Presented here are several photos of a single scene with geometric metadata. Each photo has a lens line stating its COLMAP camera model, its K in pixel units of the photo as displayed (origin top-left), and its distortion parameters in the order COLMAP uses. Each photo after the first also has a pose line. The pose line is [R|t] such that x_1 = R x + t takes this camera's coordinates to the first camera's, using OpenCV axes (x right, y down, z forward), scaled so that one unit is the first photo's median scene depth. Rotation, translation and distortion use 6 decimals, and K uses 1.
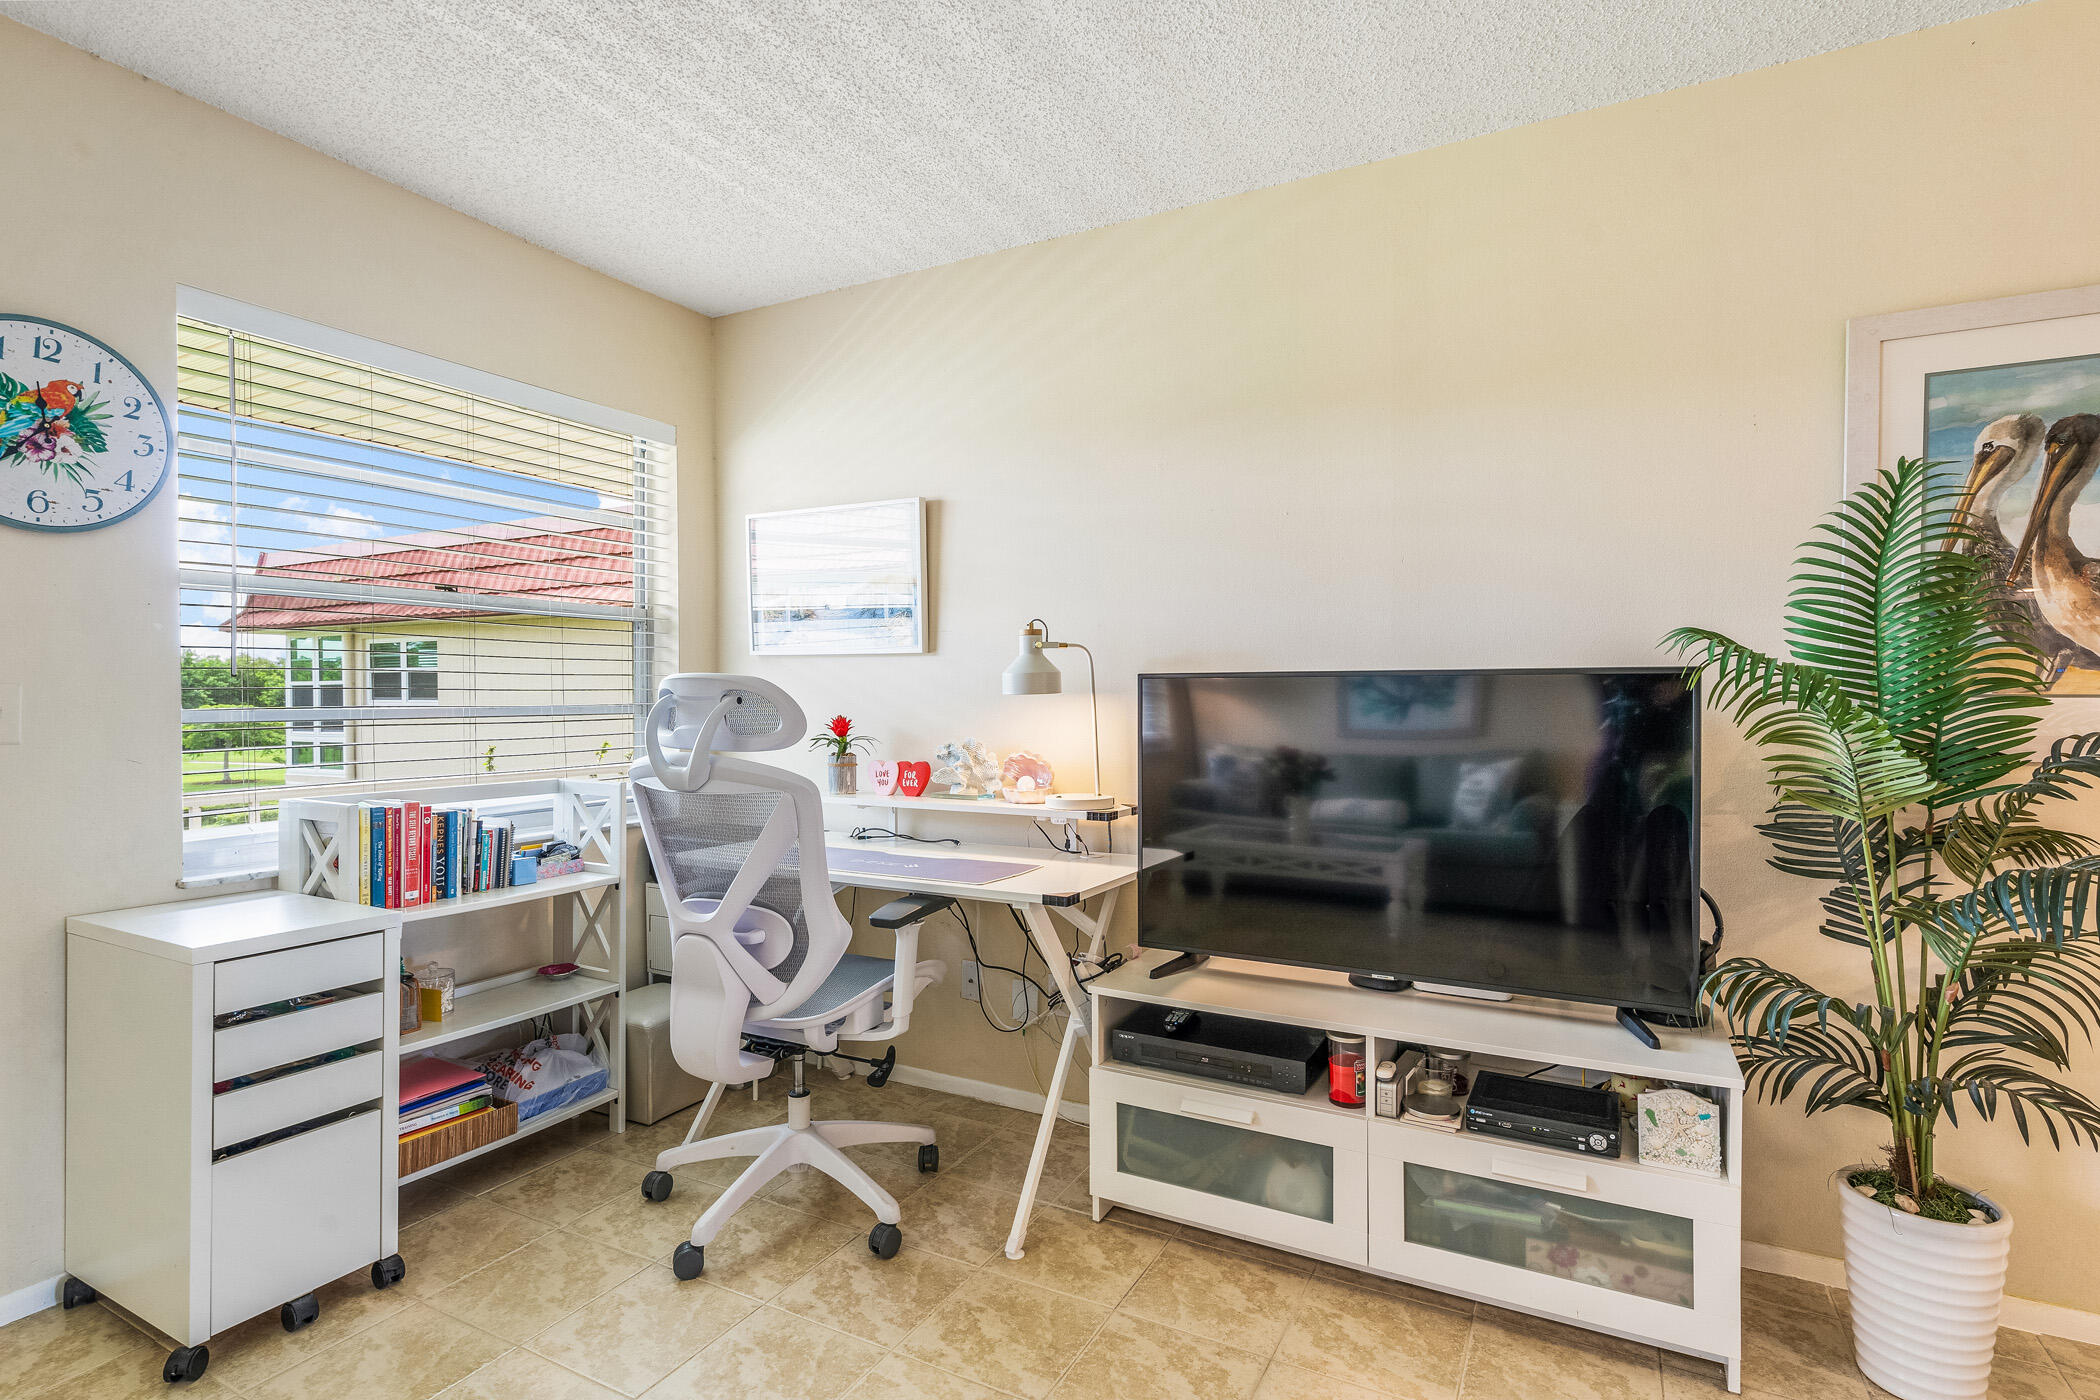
lens RADIAL K [[1019.0, 0, 1045.0], [0, 1019.0, 710.4], [0, 0, 1]] dist [0.001091, 0.001552]
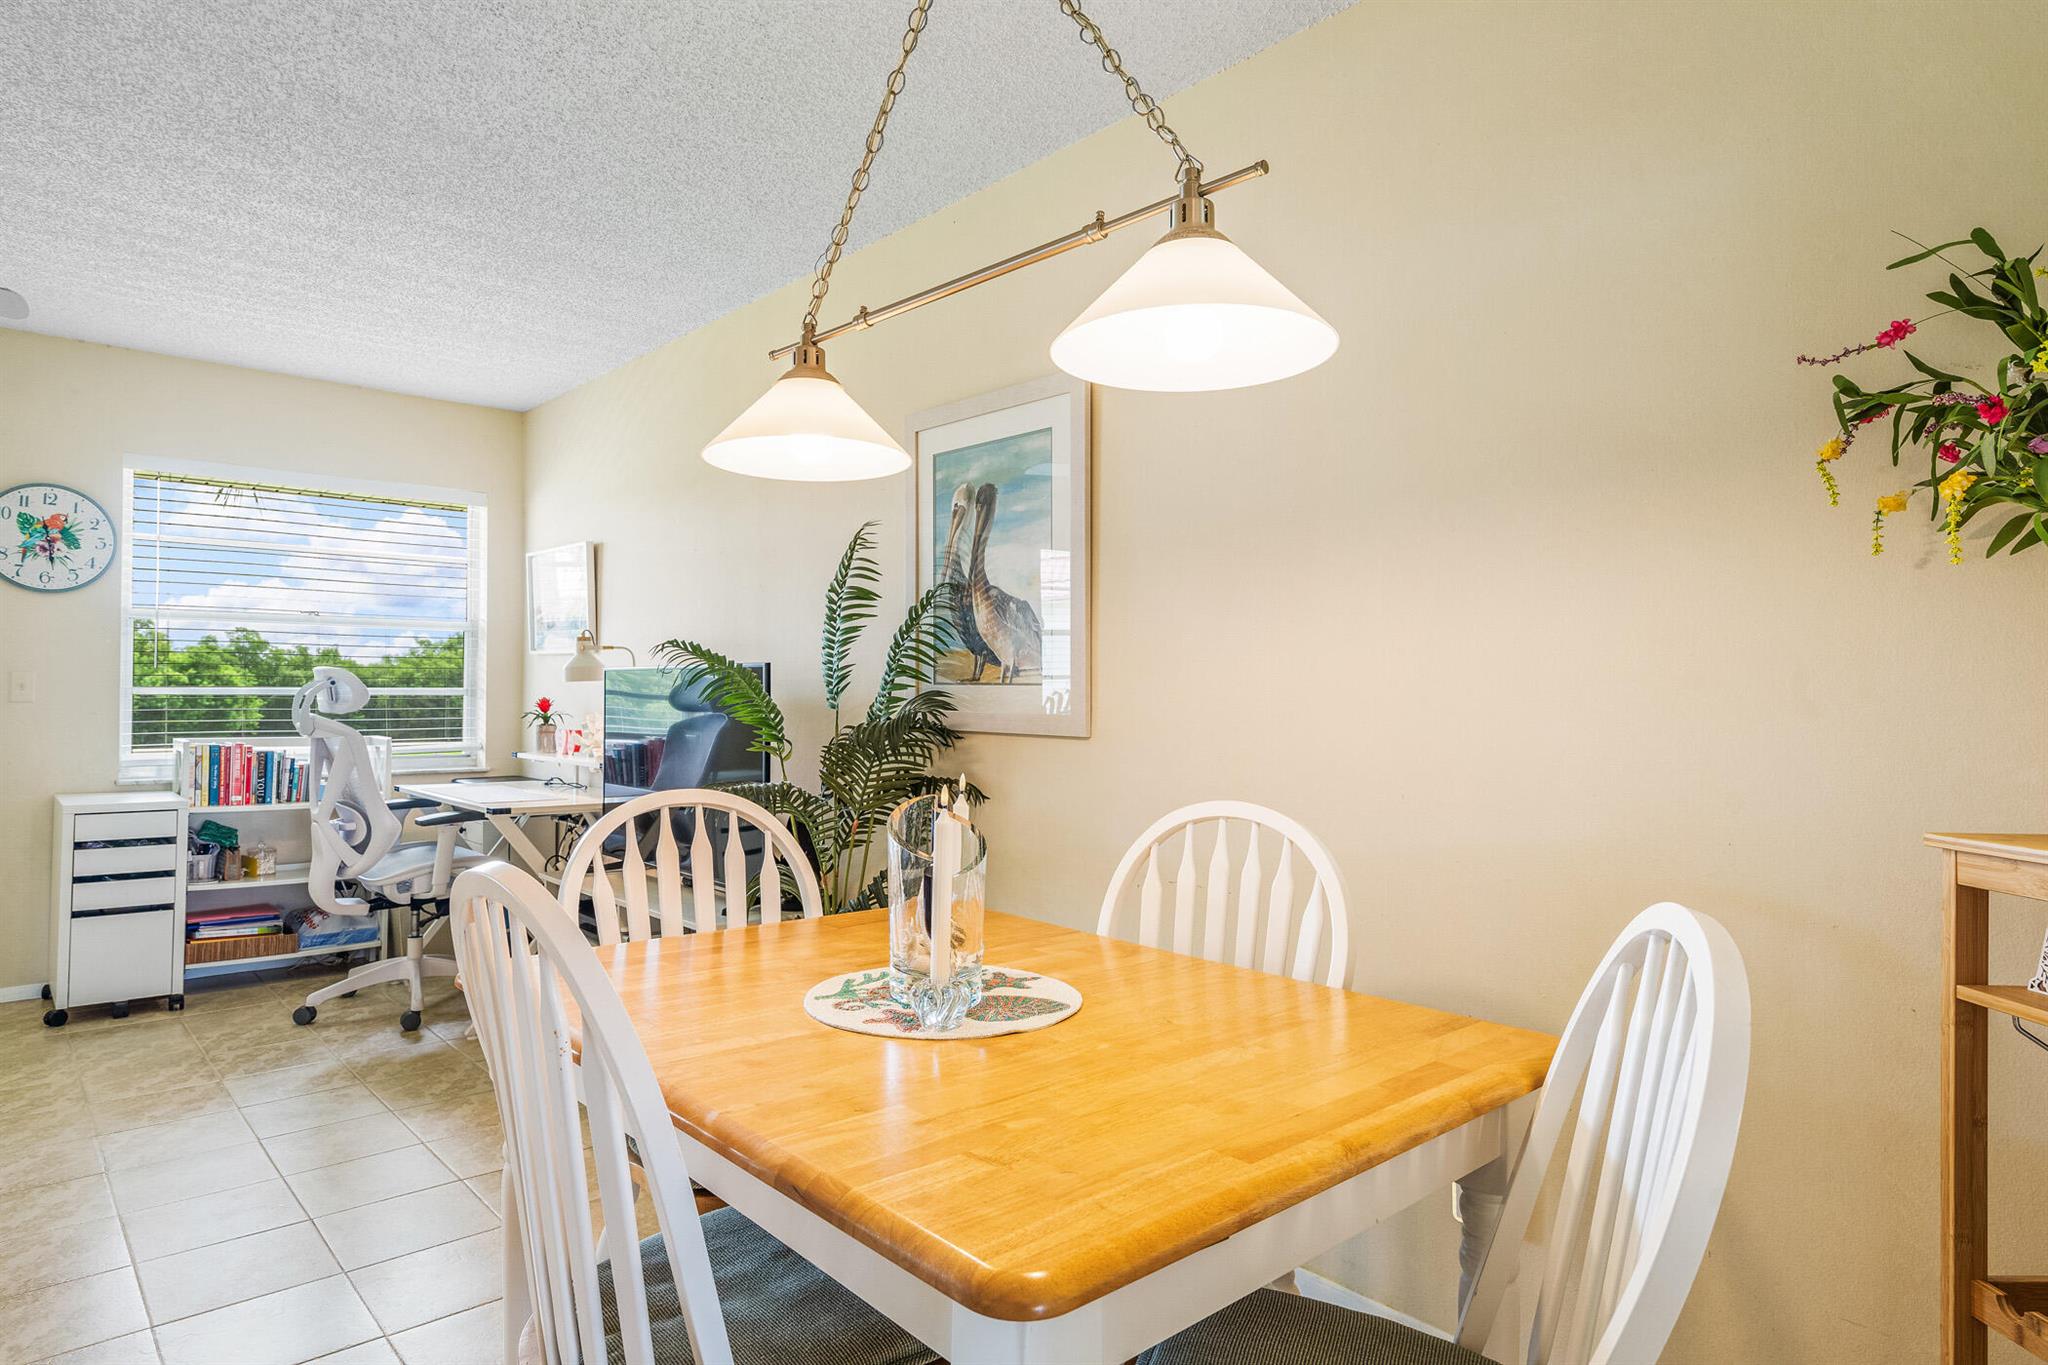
lens RADIAL K [[1166.8, 0, 1023.6], [0, 1166.8, 685.6], [0, 0, 1]] dist [0.003951, 0.001707]
pose [[0.941643, 0.006691, -0.336547, 1.428277], [-0.014134, 0.999707, -0.019670, 0.016989], [0.336316, 0.023278, 0.941461, -0.435841]]
